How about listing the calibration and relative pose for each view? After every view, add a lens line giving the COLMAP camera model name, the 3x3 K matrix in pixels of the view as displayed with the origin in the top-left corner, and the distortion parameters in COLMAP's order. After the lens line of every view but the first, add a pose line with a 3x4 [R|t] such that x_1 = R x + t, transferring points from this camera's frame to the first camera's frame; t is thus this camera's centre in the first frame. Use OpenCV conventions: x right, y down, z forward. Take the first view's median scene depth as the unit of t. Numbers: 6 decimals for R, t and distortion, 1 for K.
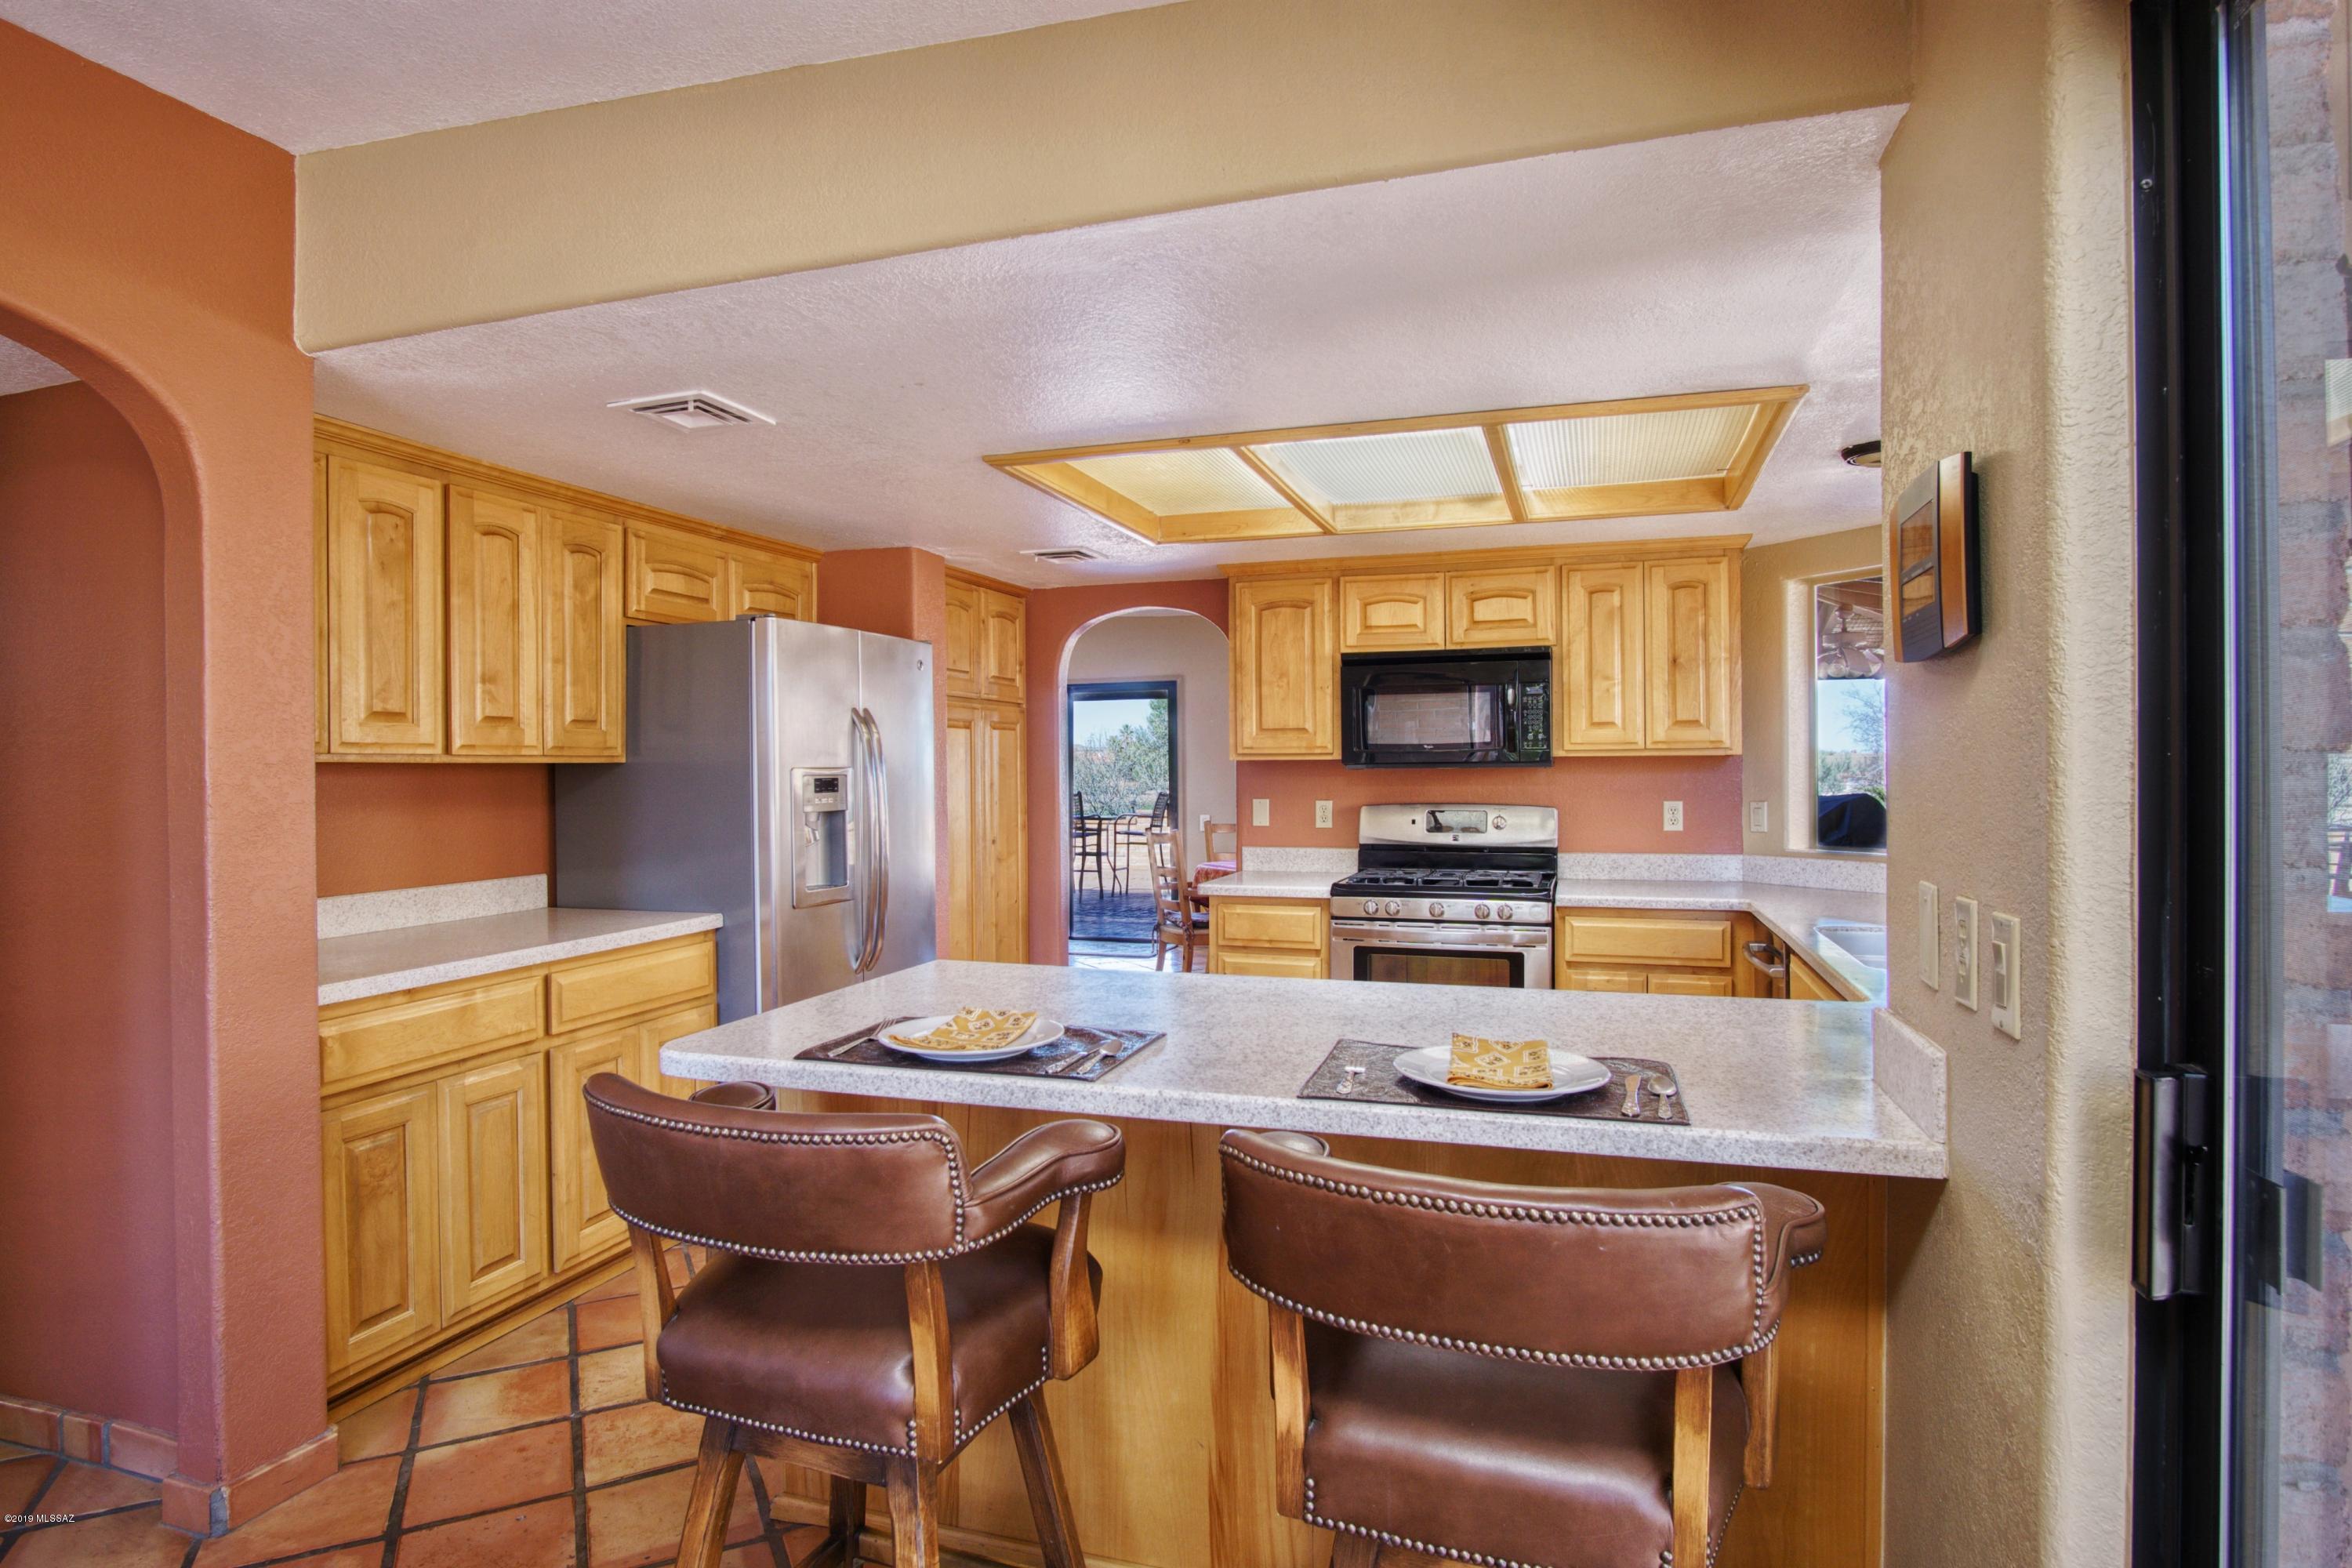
lens RADIAL K [[1252.0, 0, 1172.2], [0, 1252.0, 767.9], [0, 0, 1]] dist [-0.025248, -0.000221]
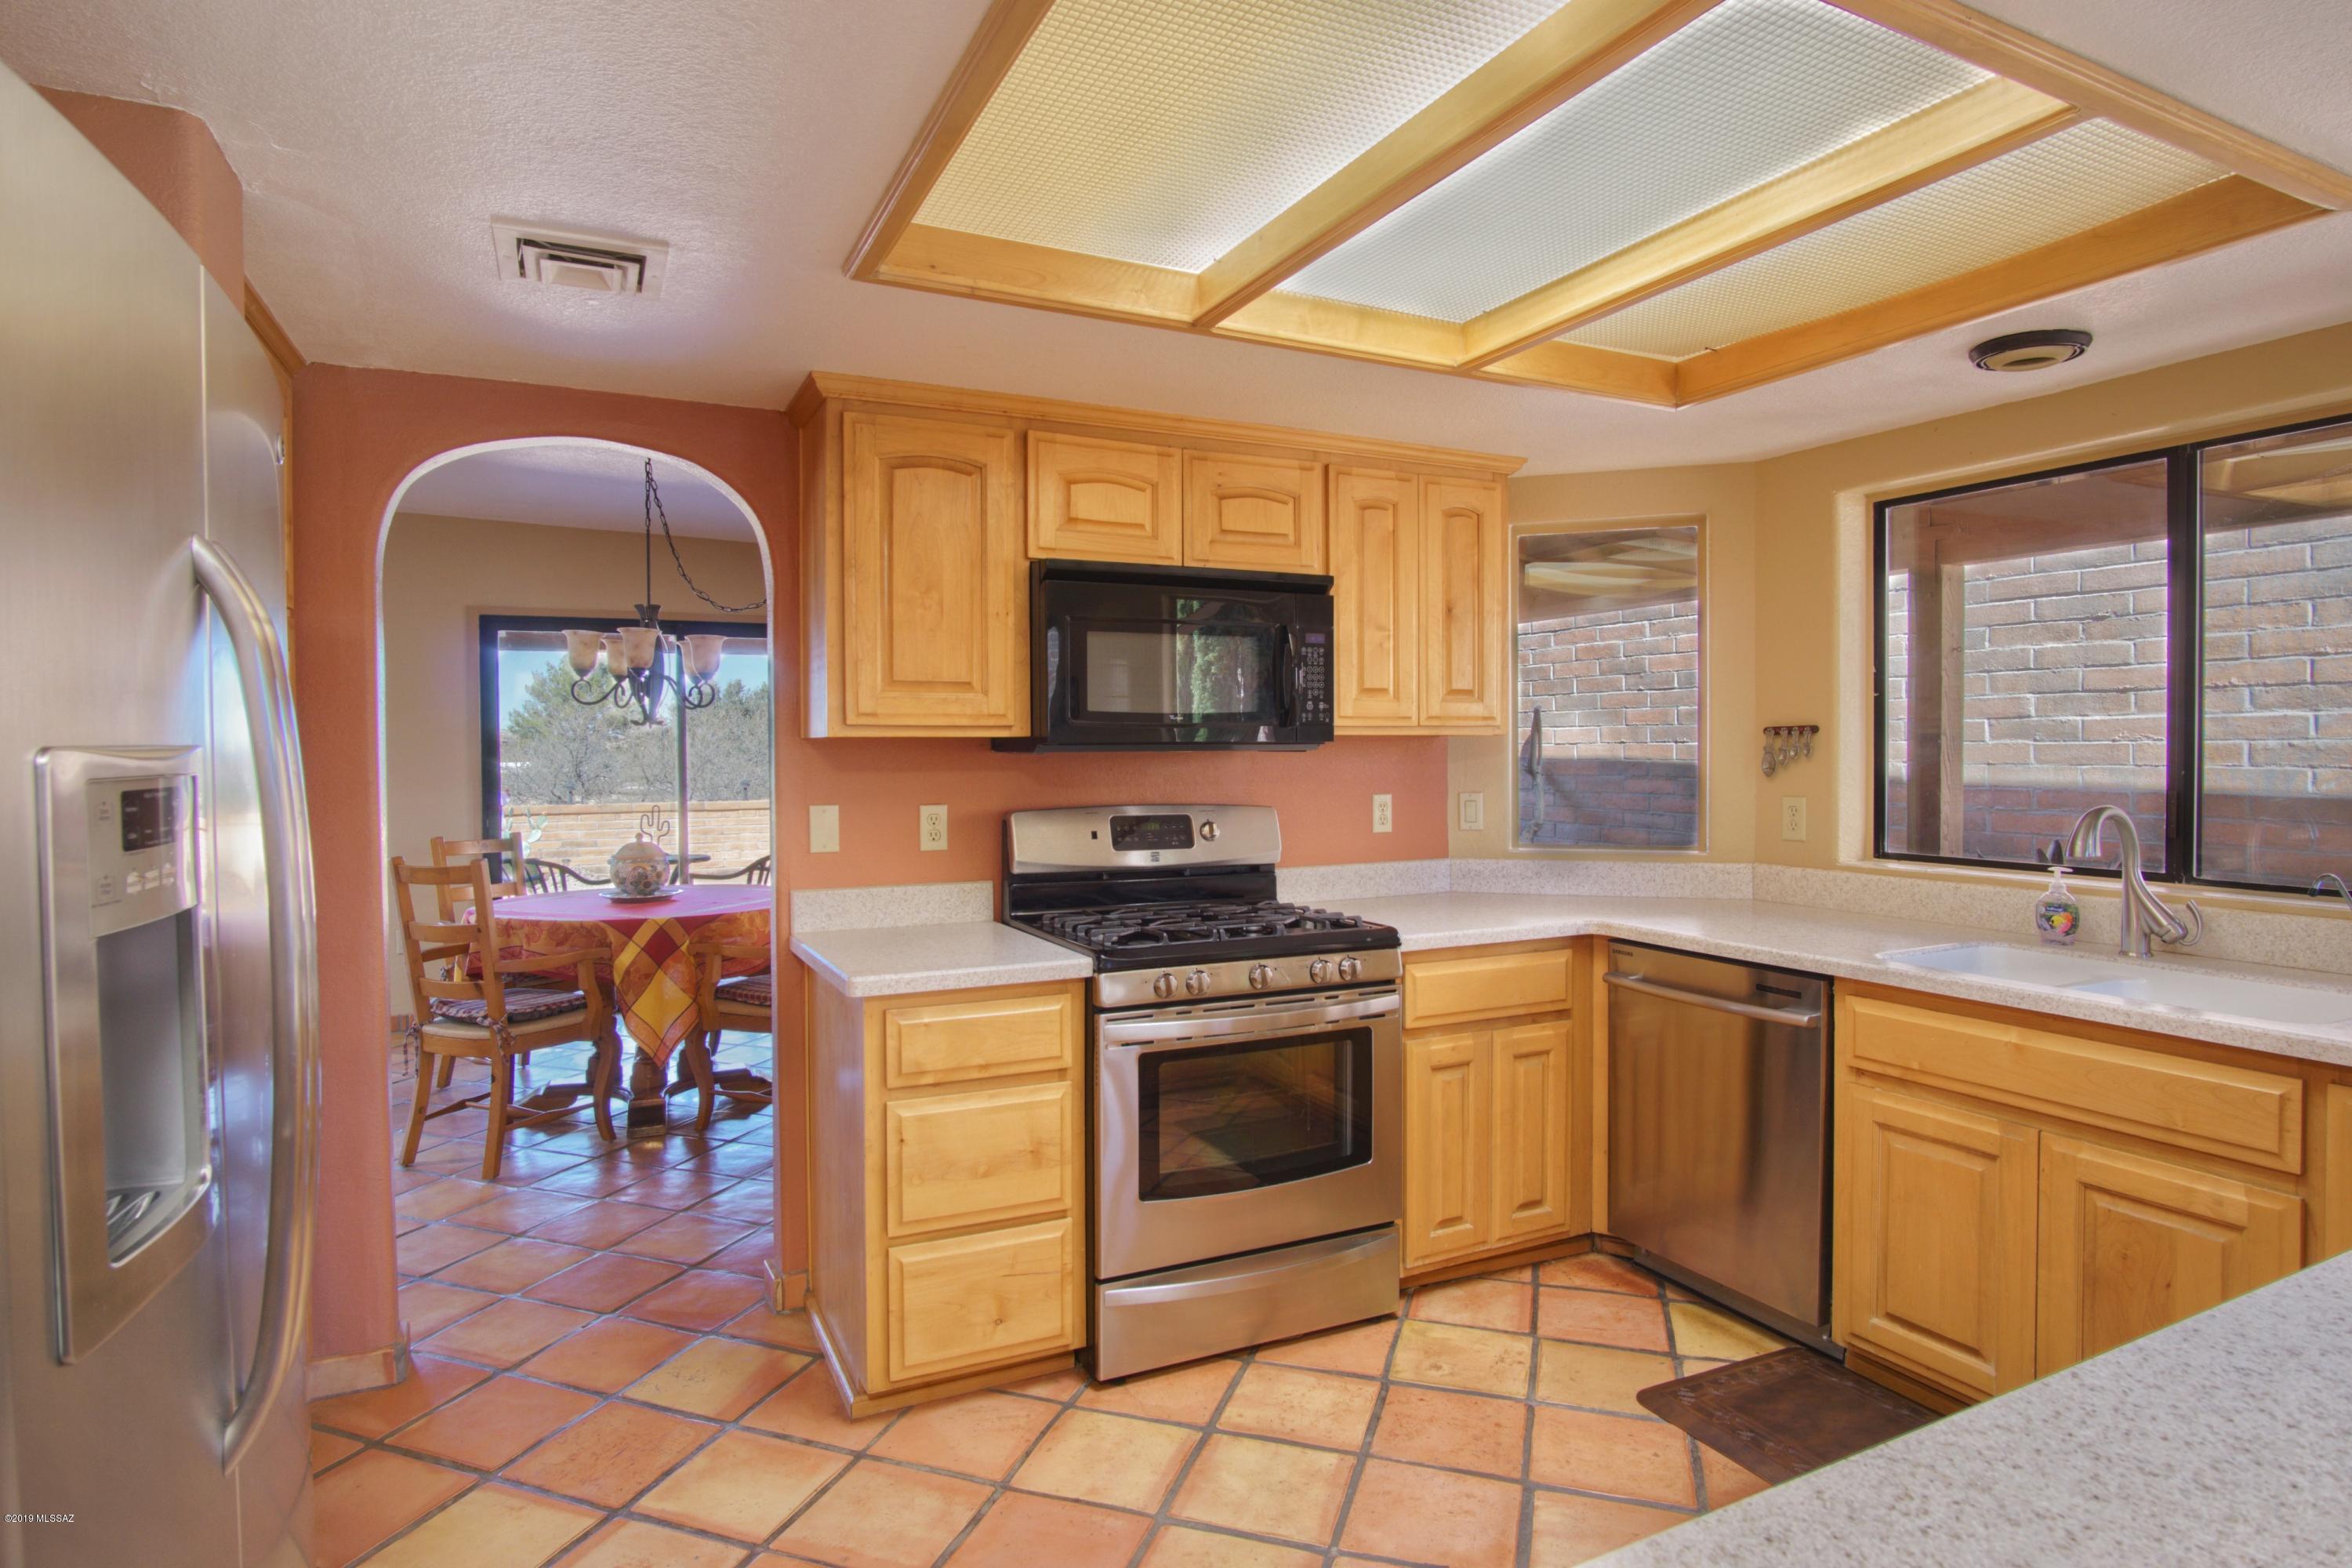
lens RADIAL K [[1252.0, 0, 1172.2], [0, 1252.0, 767.9], [0, 0, 1]] dist [-0.025248, -0.000221]
pose [[0.716925, -0.008510, 0.697099, -0.228029], [-0.000692, 0.999916, 0.012919, 0.000213], [-0.697150, -0.009745, 0.716859, 0.515354]]
